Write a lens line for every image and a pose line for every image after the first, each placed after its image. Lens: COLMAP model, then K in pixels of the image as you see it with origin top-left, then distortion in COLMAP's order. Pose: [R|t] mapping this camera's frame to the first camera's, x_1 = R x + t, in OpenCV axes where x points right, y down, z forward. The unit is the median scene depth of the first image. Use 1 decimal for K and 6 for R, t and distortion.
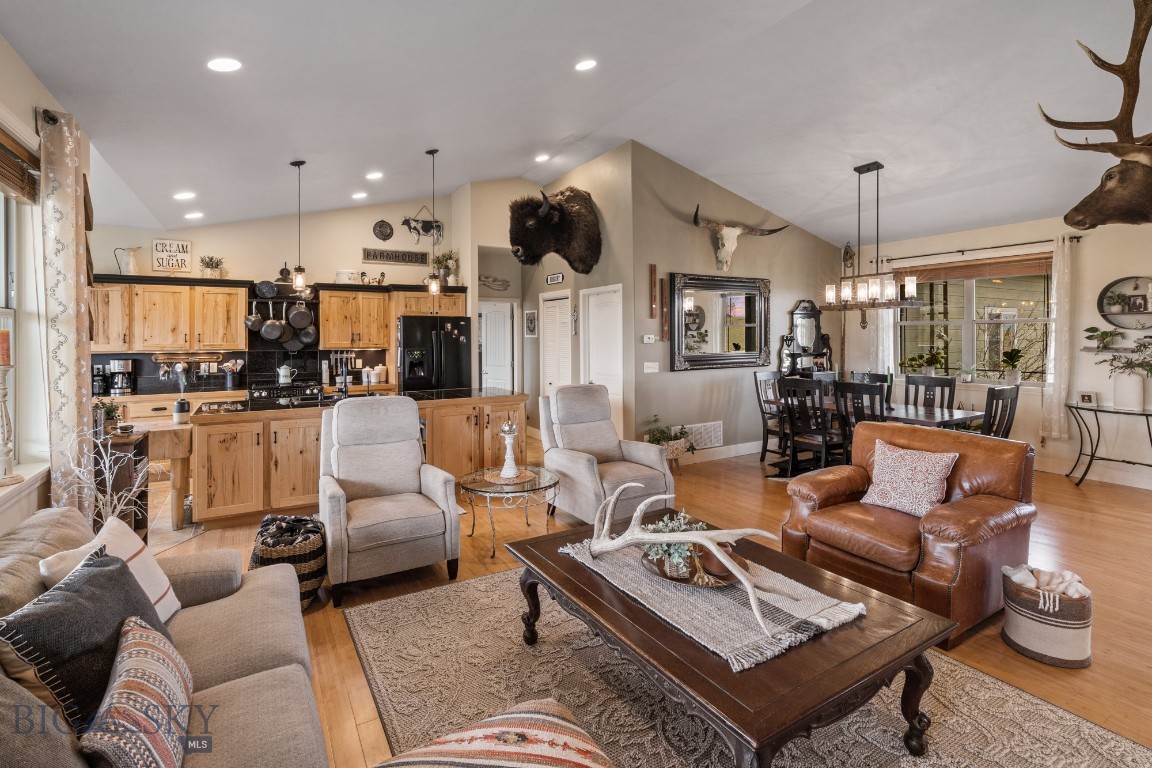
lens RADIAL K [[545.3, 0, 572.6], [0, 545.3, 336.7], [0, 0, 1]] dist [-0.001457, -0.000349]
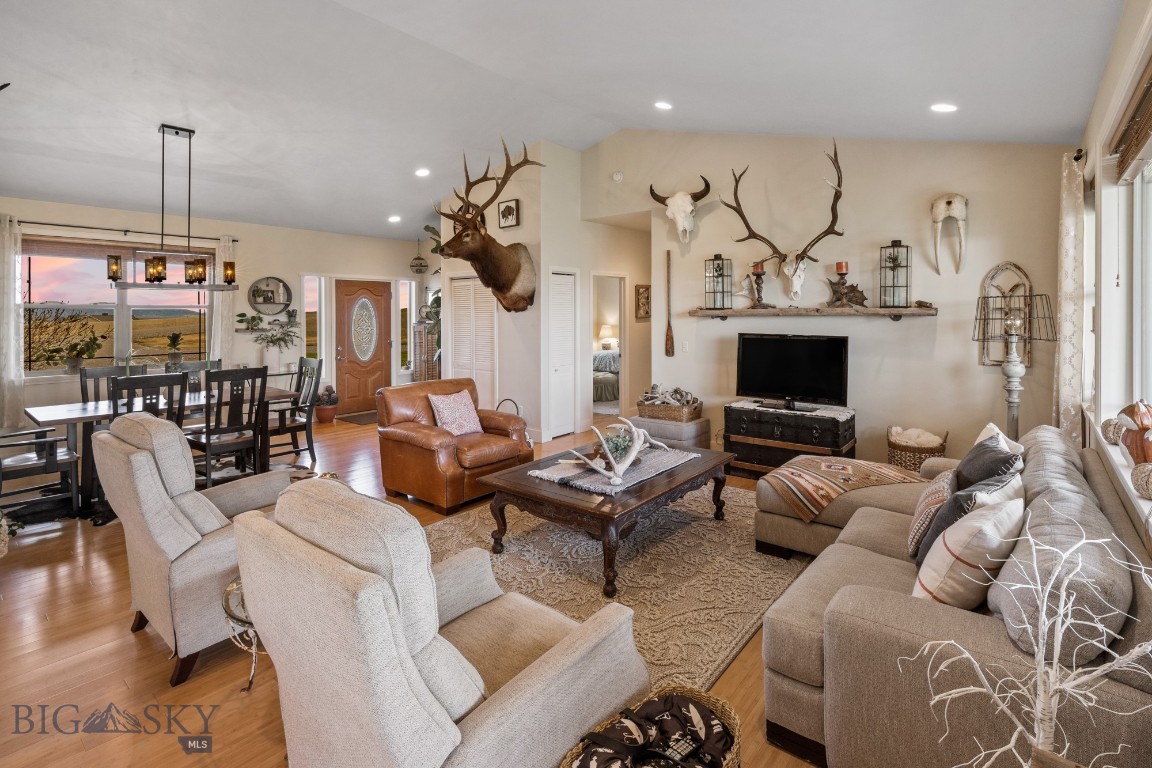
lens RADIAL K [[551.6, 0, 580.3], [0, 551.6, 312.9], [0, 0, 1]] dist [-0.004149, -0.000377]
pose [[-0.345942, 0.010493, 0.938197, -0.450091], [0.011168, 0.999913, -0.007065, 0.000268], [-0.938190, 0.008034, -0.346029, 0.596045]]
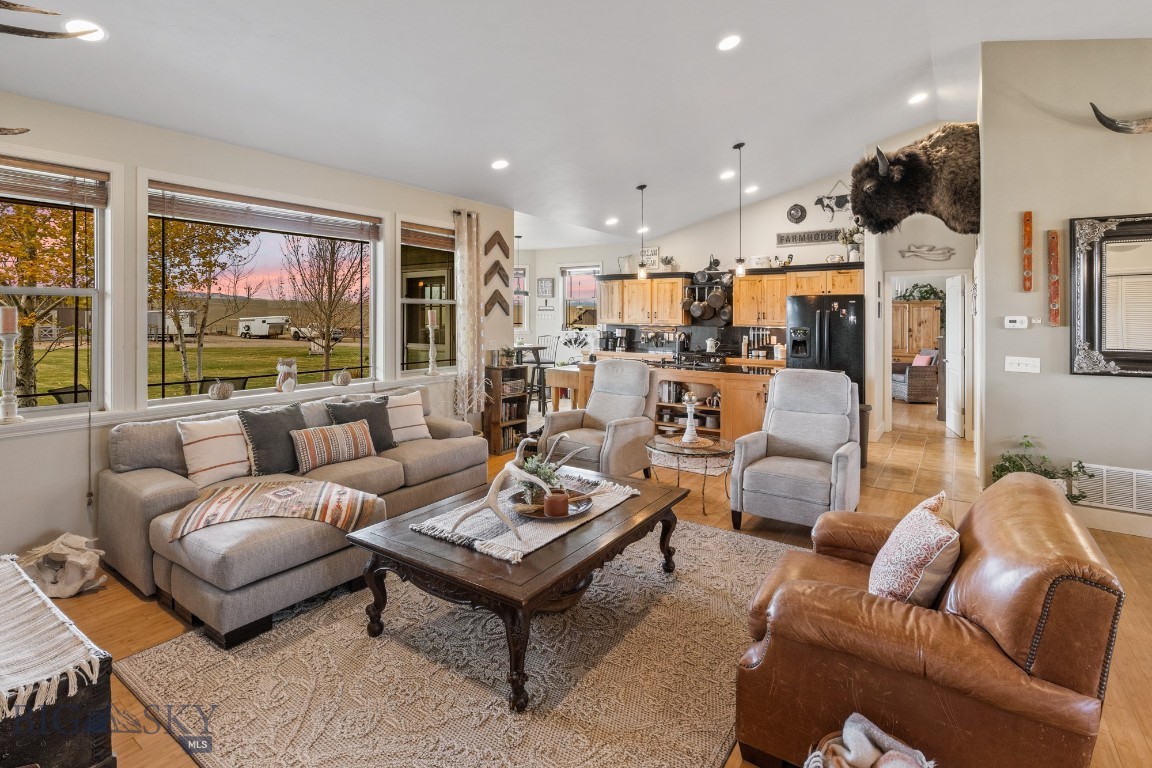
lens RADIAL K [[551.6, 0, 580.3], [0, 551.6, 312.9], [0, 0, 1]] dist [-0.004149, -0.000377]
pose [[0.425581, 0.004525, -0.904909, 0.497851], [-0.007943, 0.999968, 0.001265, -0.003841], [0.904886, 0.006649, 0.425603, 0.202489]]
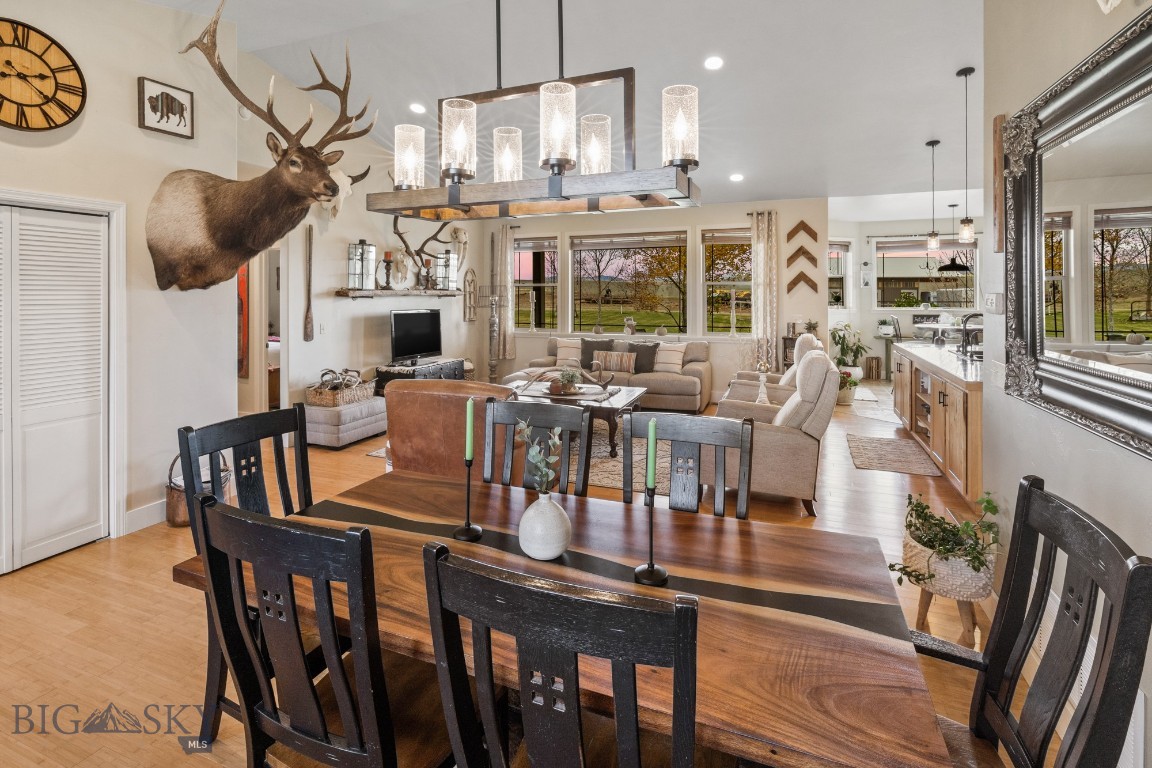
lens RADIAL K [[546.7, 0, 573.2], [0, 546.7, 293.3], [0, 0, 1]] dist [-0.022297, -0.000094]
pose [[-0.792901, 0.009904, -0.609270, 0.596259], [0.007245, 0.999950, 0.006827, -0.007521], [0.609308, 0.000999, -0.792933, 1.060437]]
